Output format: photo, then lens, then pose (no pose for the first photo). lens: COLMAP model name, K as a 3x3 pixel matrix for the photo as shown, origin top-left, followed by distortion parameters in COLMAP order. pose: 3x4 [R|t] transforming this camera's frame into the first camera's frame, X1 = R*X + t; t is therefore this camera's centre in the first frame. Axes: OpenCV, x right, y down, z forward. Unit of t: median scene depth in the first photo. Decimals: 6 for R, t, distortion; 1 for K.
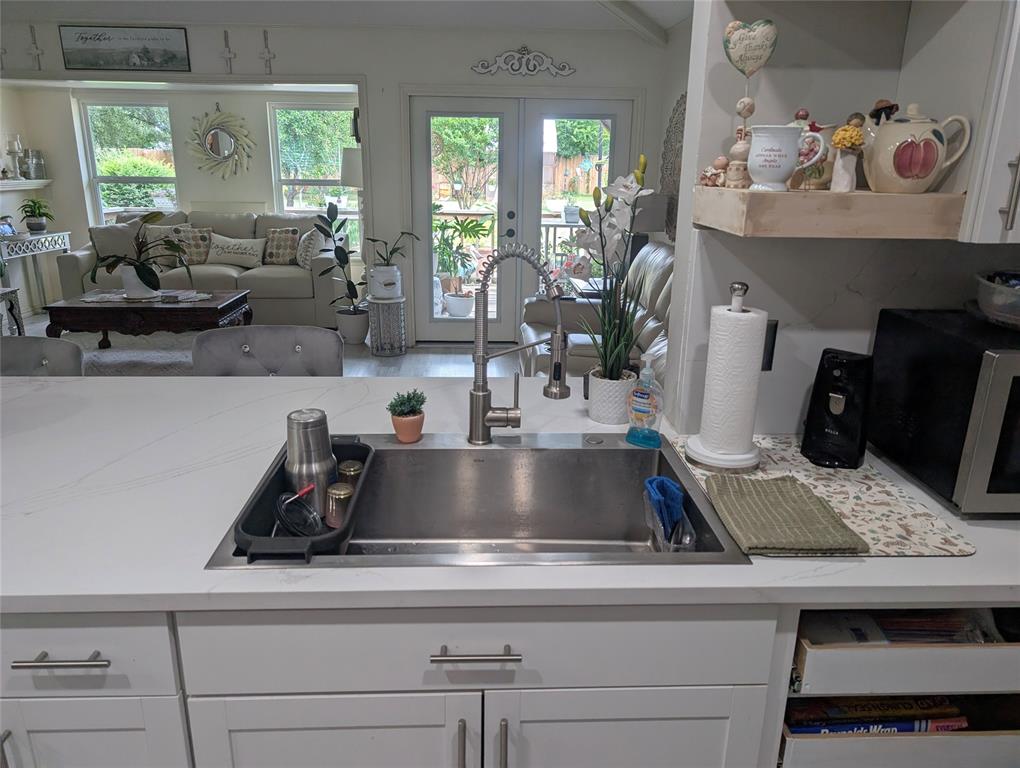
lens RADIAL K [[734.5, 0, 512.5], [0, 734.5, 393.8], [0, 0, 1]] dist [-0.004365, -0.011767]
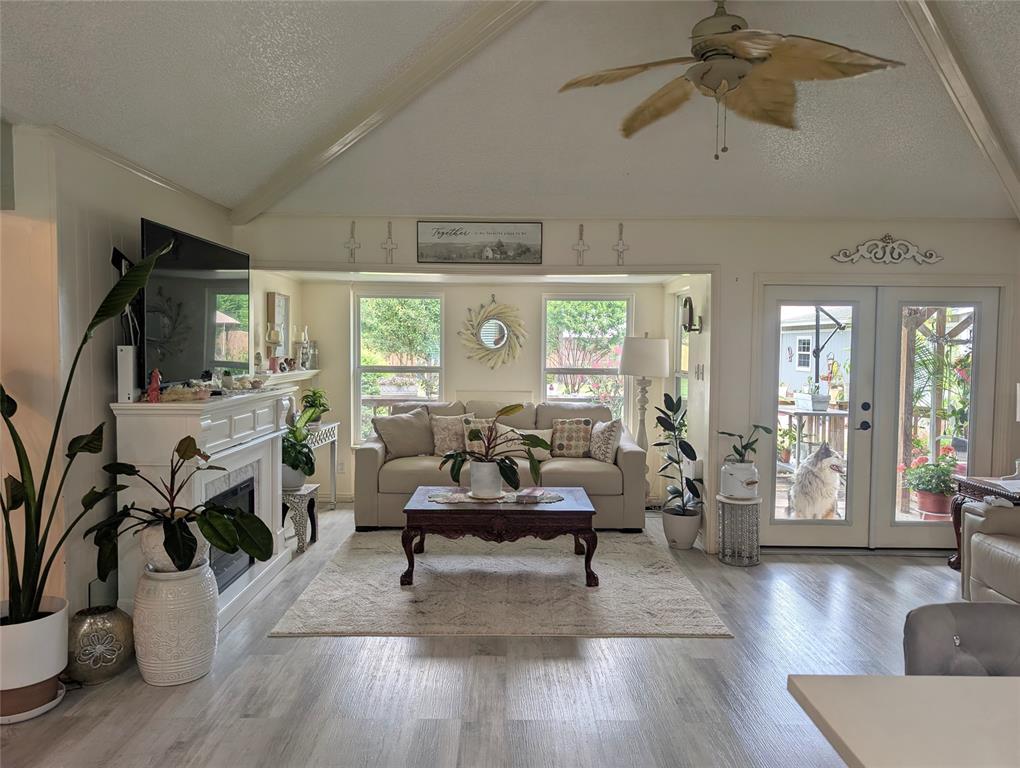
lens RADIAL K [[726.3, 0, 498.1], [0, 726.3, 381.2], [0, 0, 1]] dist [-0.001462, -0.011037]
pose [[0.997983, -0.004384, -0.063327, -0.411476], [-0.011909, 0.966968, -0.254621, -0.039870], [0.062351, 0.254862, 0.964965, 0.097050]]
